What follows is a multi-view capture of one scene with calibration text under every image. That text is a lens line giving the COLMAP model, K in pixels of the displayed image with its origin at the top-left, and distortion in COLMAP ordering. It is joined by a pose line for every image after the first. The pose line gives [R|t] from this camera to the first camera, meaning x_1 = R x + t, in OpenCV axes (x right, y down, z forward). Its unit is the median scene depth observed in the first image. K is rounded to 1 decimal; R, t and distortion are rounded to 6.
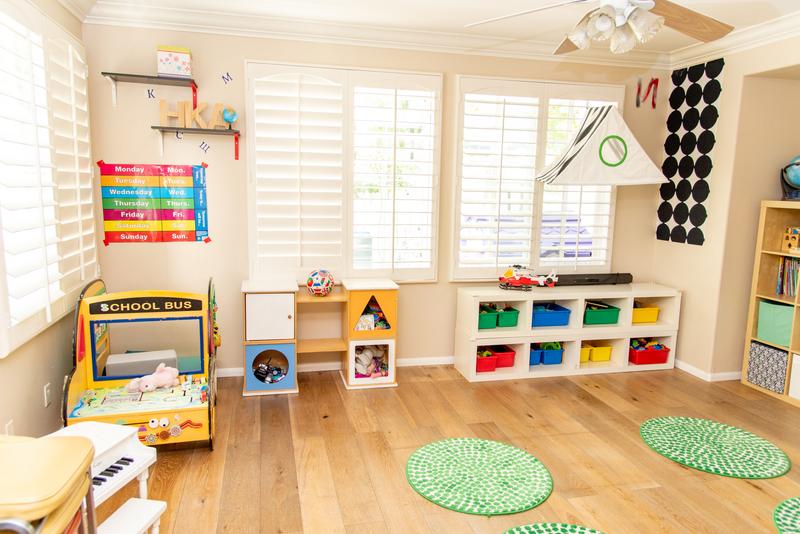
lens RADIAL K [[558.4, 0, 400.0], [0, 558.4, 267.0], [0, 0, 1]] dist [0.006450, -0.003963]
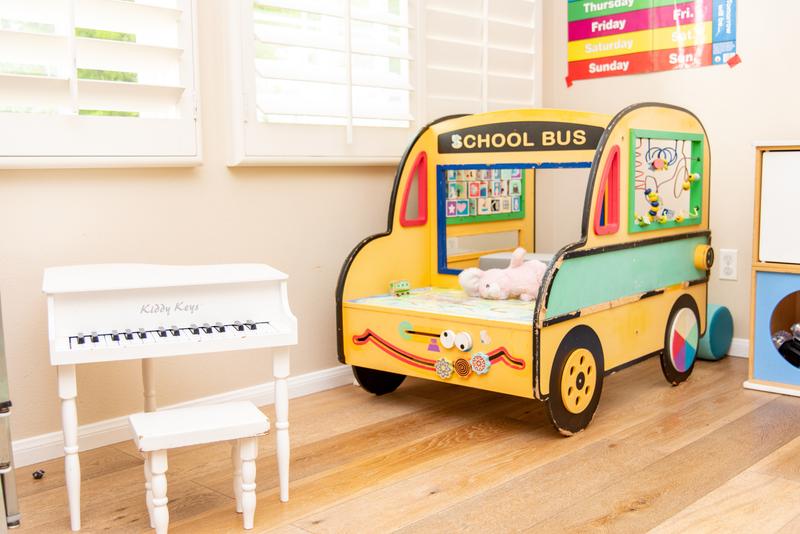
lens RADIAL K [[885.8, 0, 400.0], [0, 885.8, 267.0], [0, 0, 1]] dist [-0.001779, -0.011315]
pose [[0.546612, 0.063923, -0.834943, 0.186957], [-0.094961, 0.995382, 0.014038, 0.188013], [0.831984, 0.071613, 0.550158, 0.467716]]
